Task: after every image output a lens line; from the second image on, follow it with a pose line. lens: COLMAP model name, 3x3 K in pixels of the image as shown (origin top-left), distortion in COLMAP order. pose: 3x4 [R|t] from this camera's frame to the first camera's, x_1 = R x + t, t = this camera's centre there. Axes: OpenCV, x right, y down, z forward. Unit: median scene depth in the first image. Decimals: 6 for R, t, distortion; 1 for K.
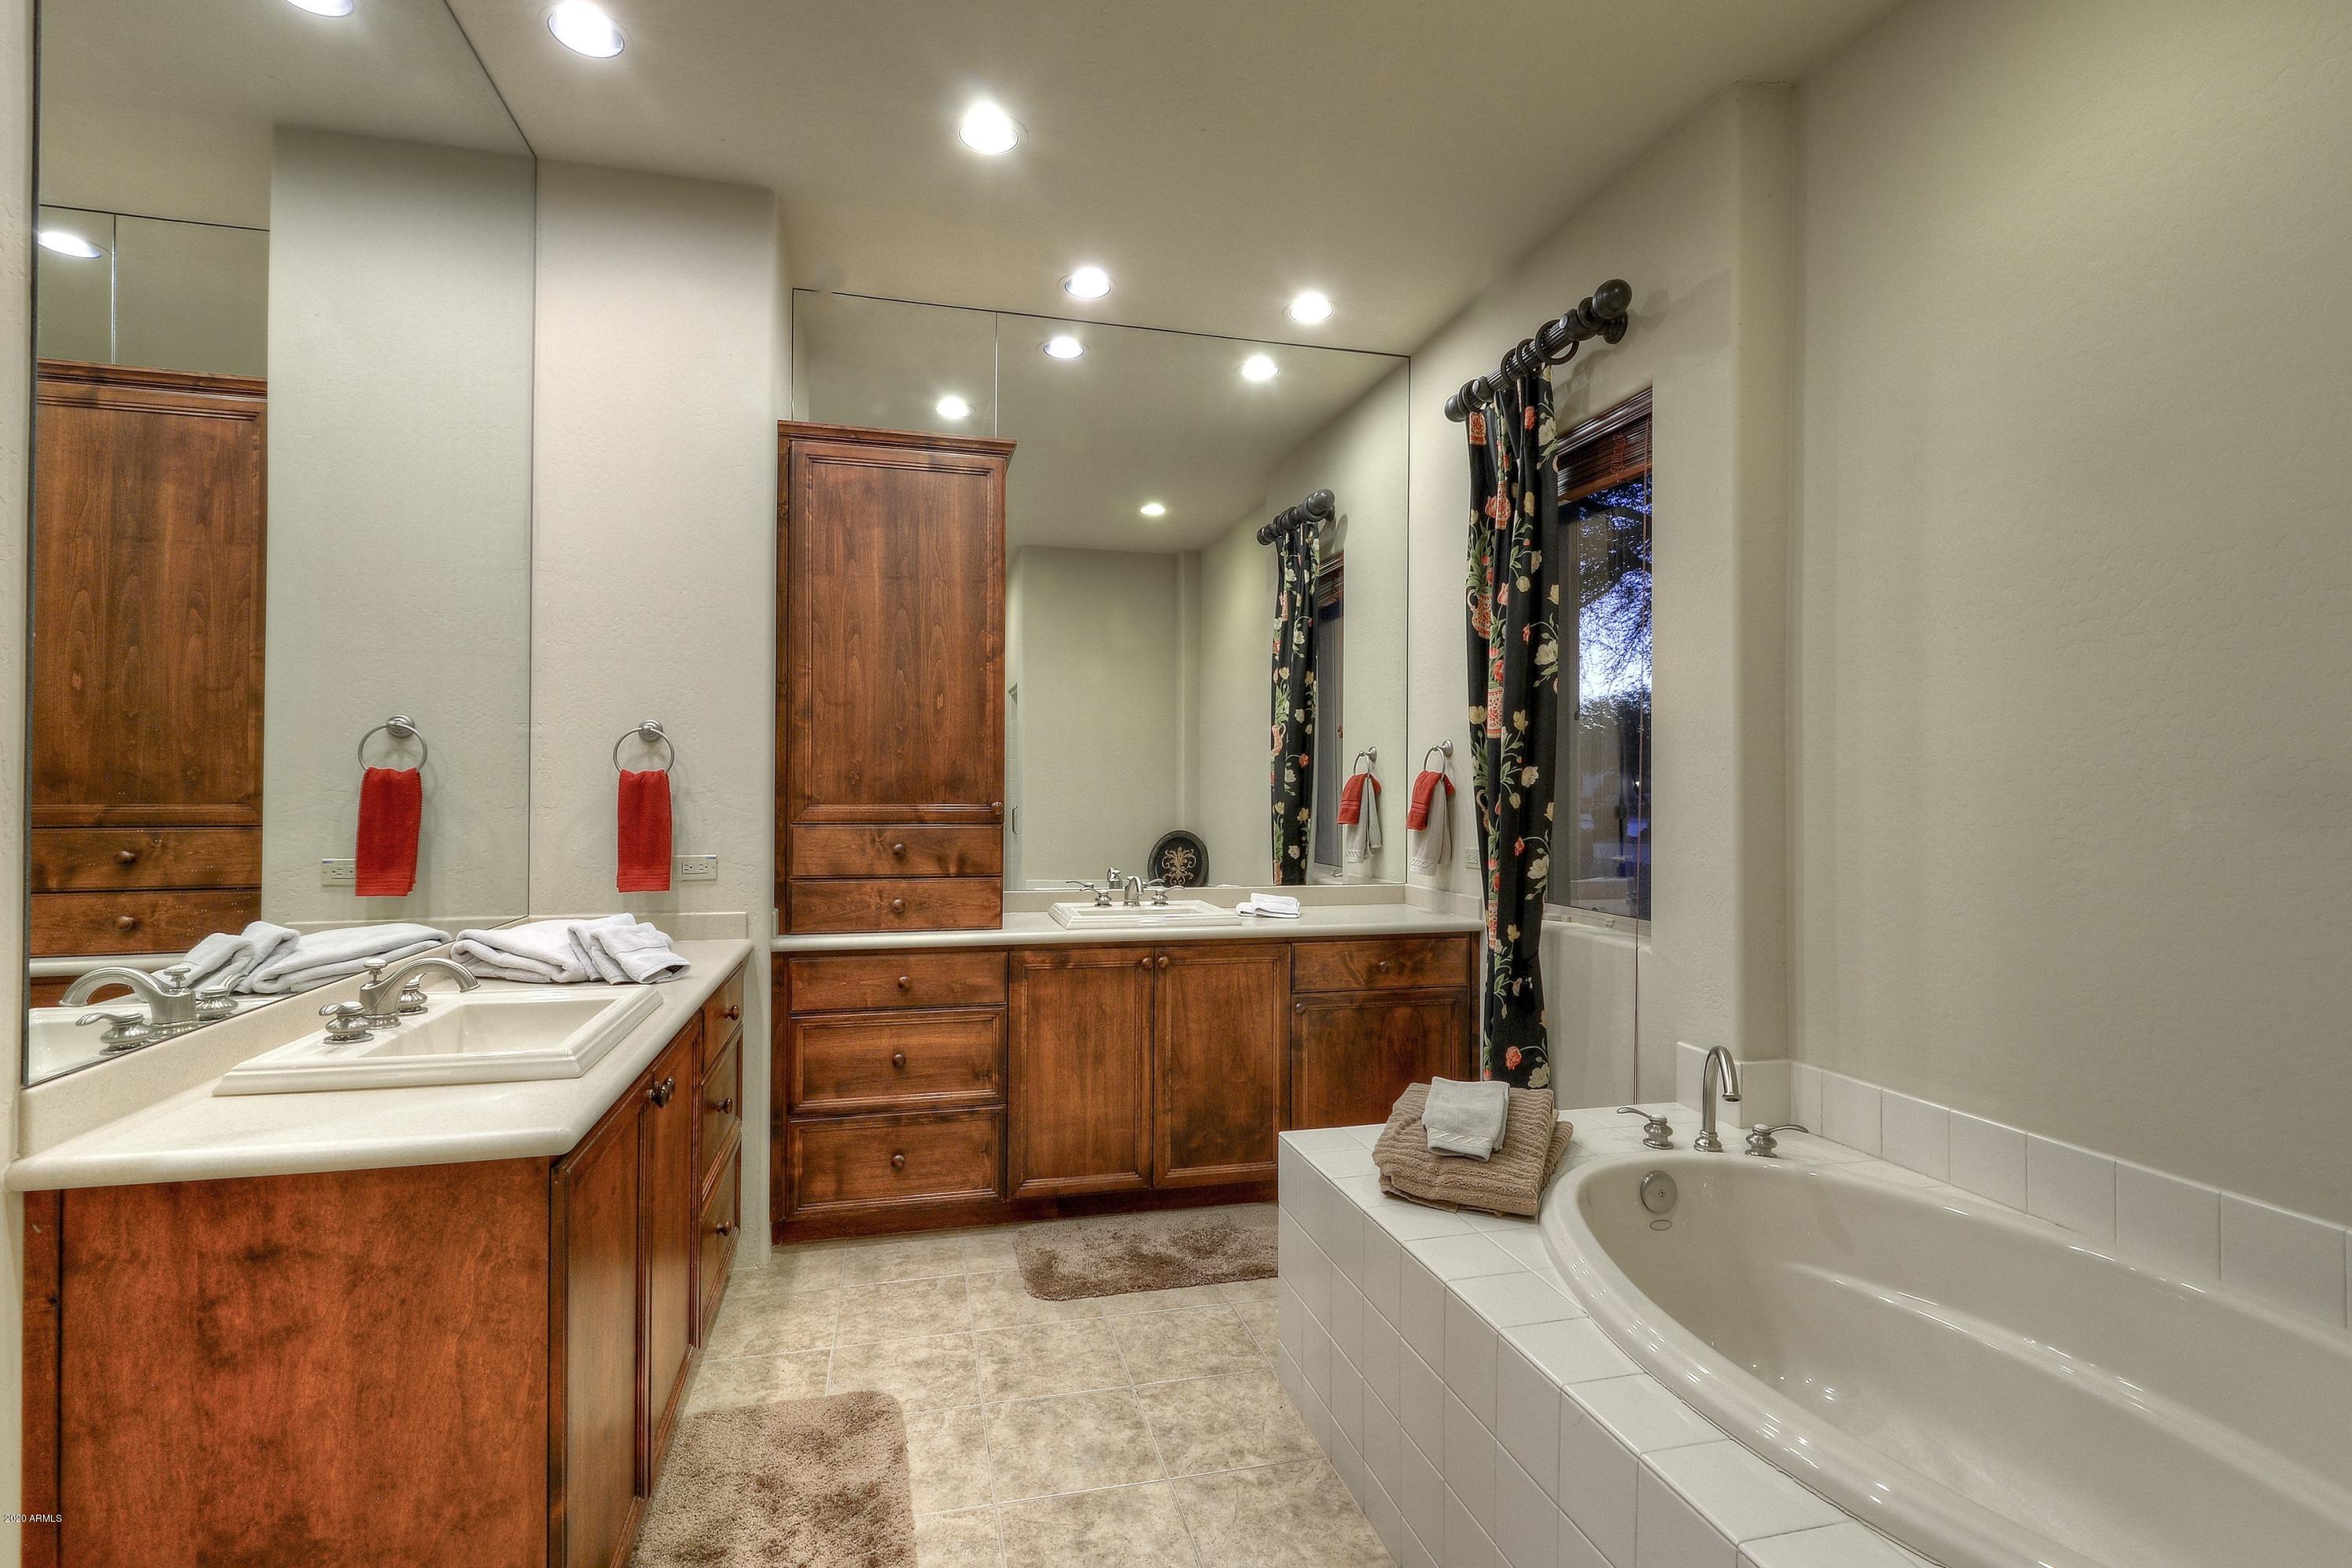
lens RADIAL K [[1068.1, 0, 1163.7], [0, 1068.1, 782.8], [0, 0, 1]] dist [0.004252, -0.003529]
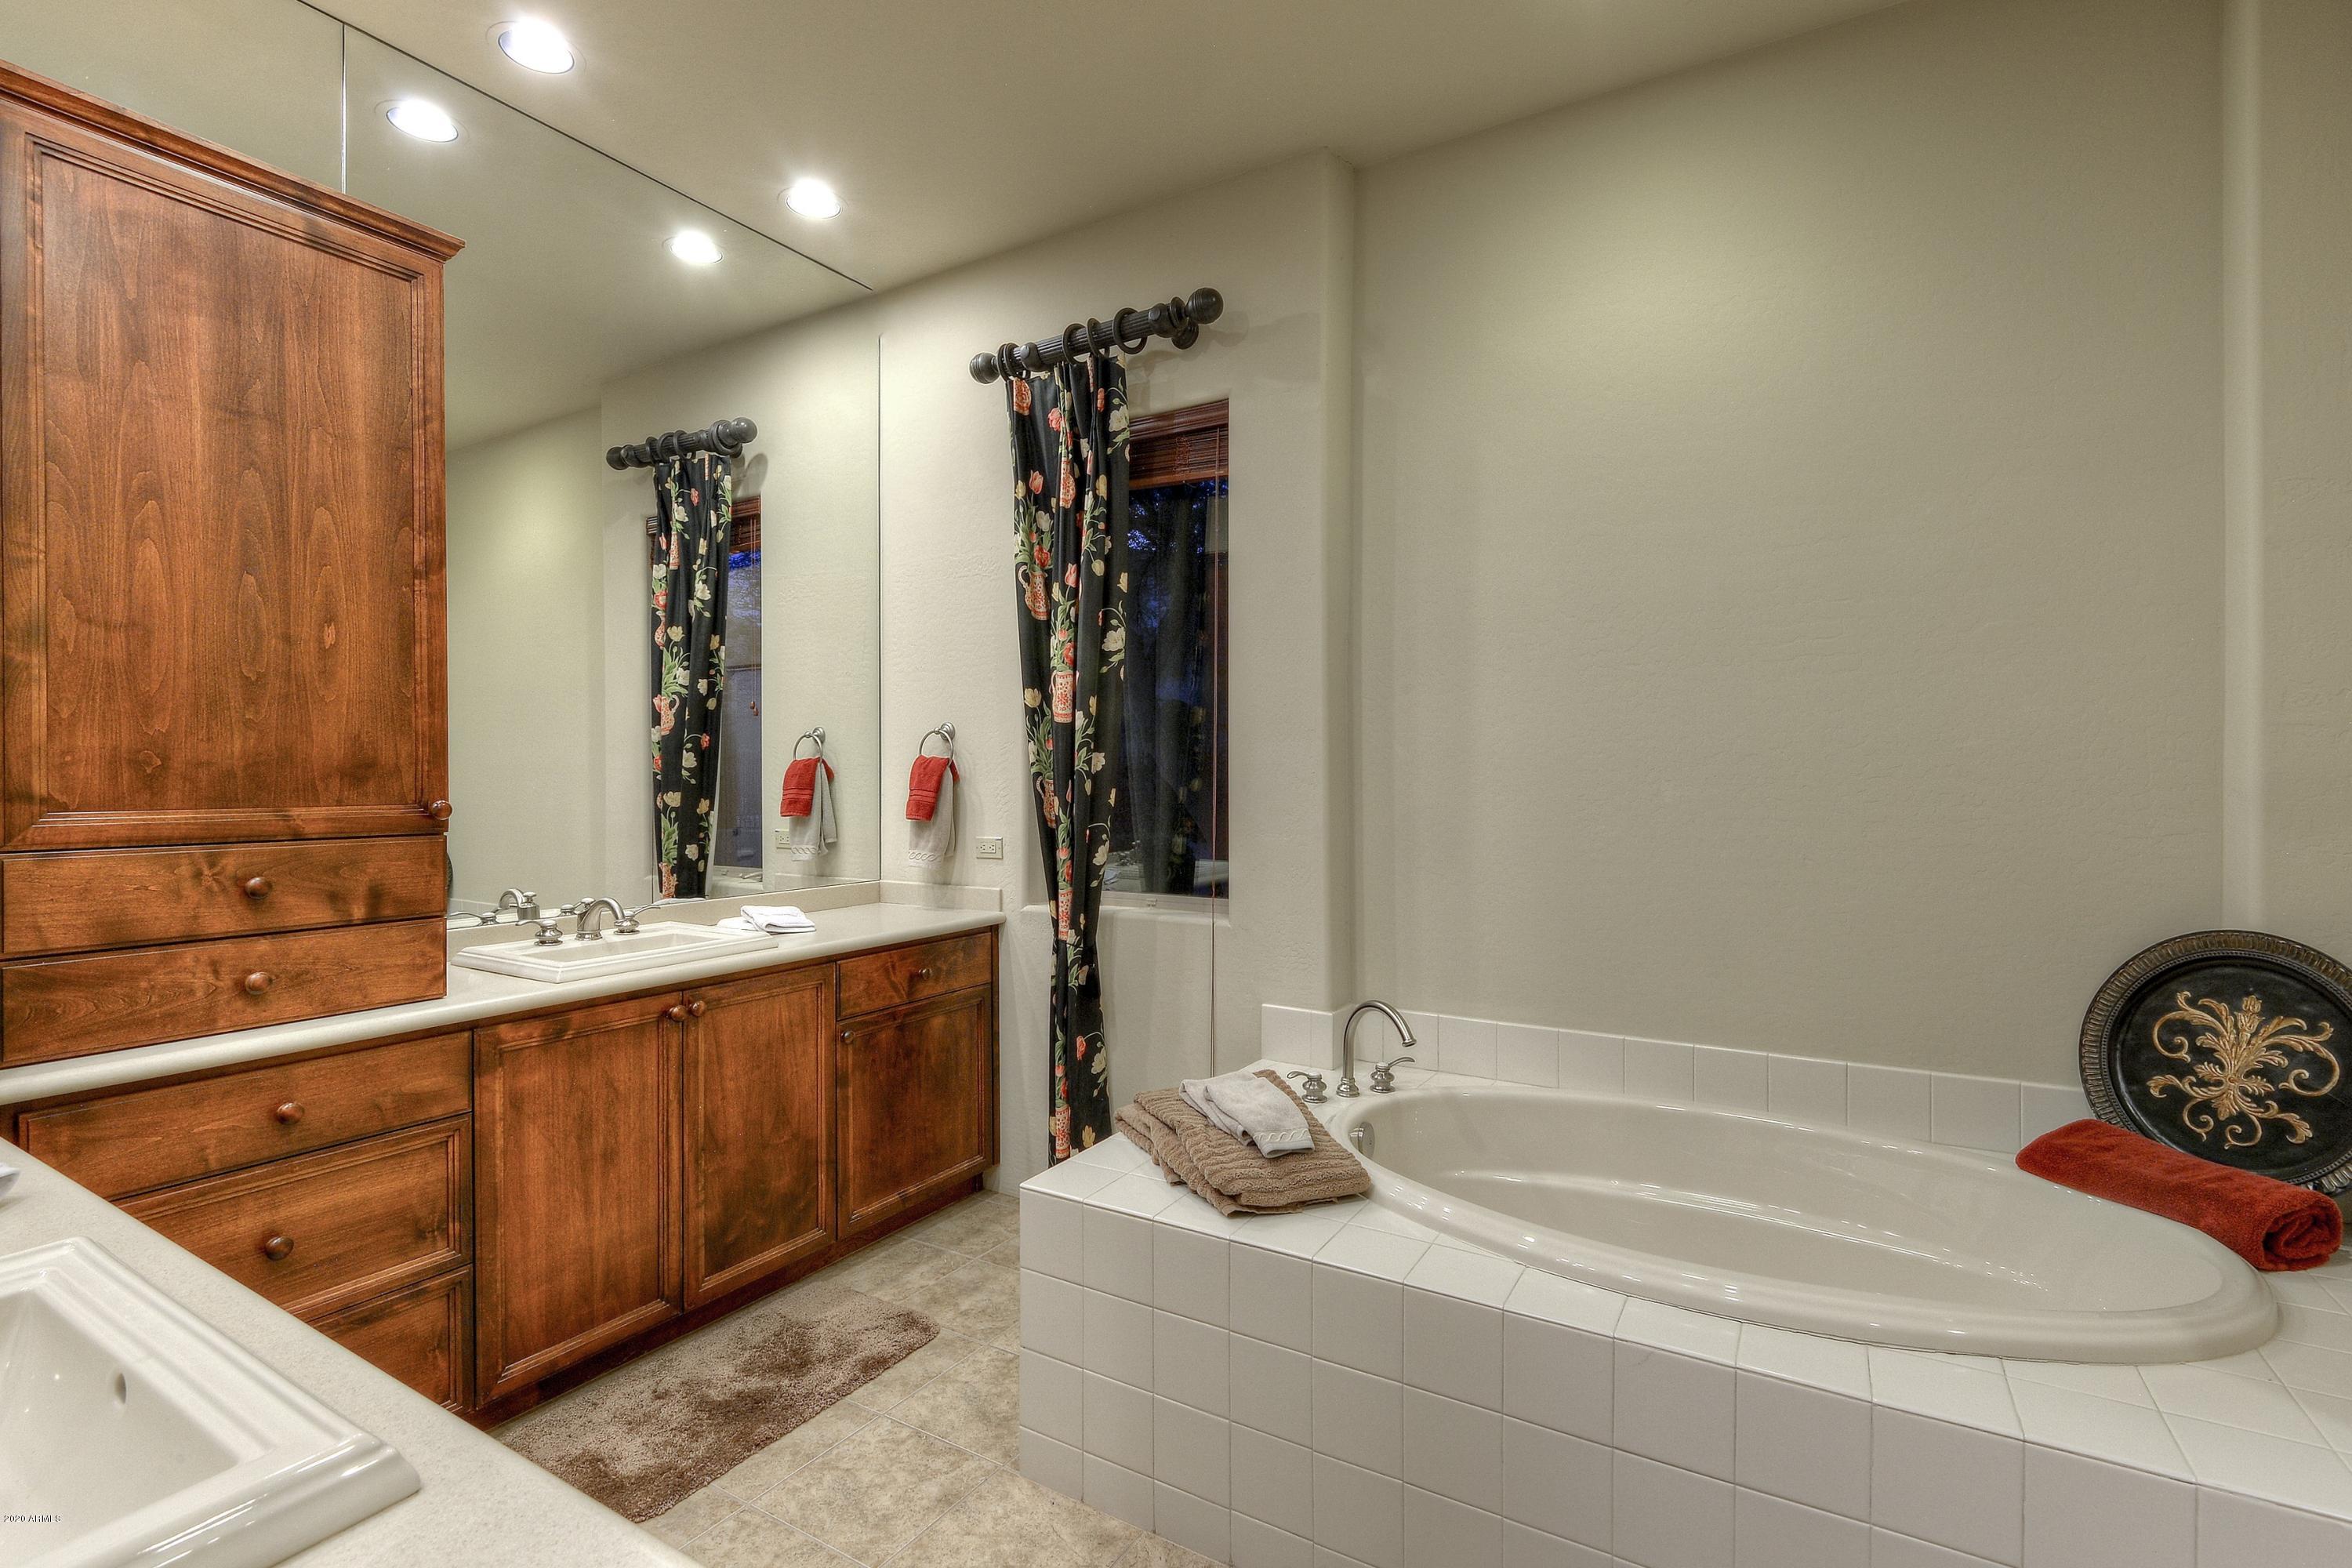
lens RADIAL K [[1068.1, 0, 1175.9], [0, 1068.1, 782.1], [0, 0, 1]] dist [0.004252, -0.003529]
pose [[0.711103, -0.010563, 0.703008, -0.298013], [-0.000173, 0.999884, 0.015198, -0.002971], [-0.703088, -0.010929, 0.711019, 0.238098]]
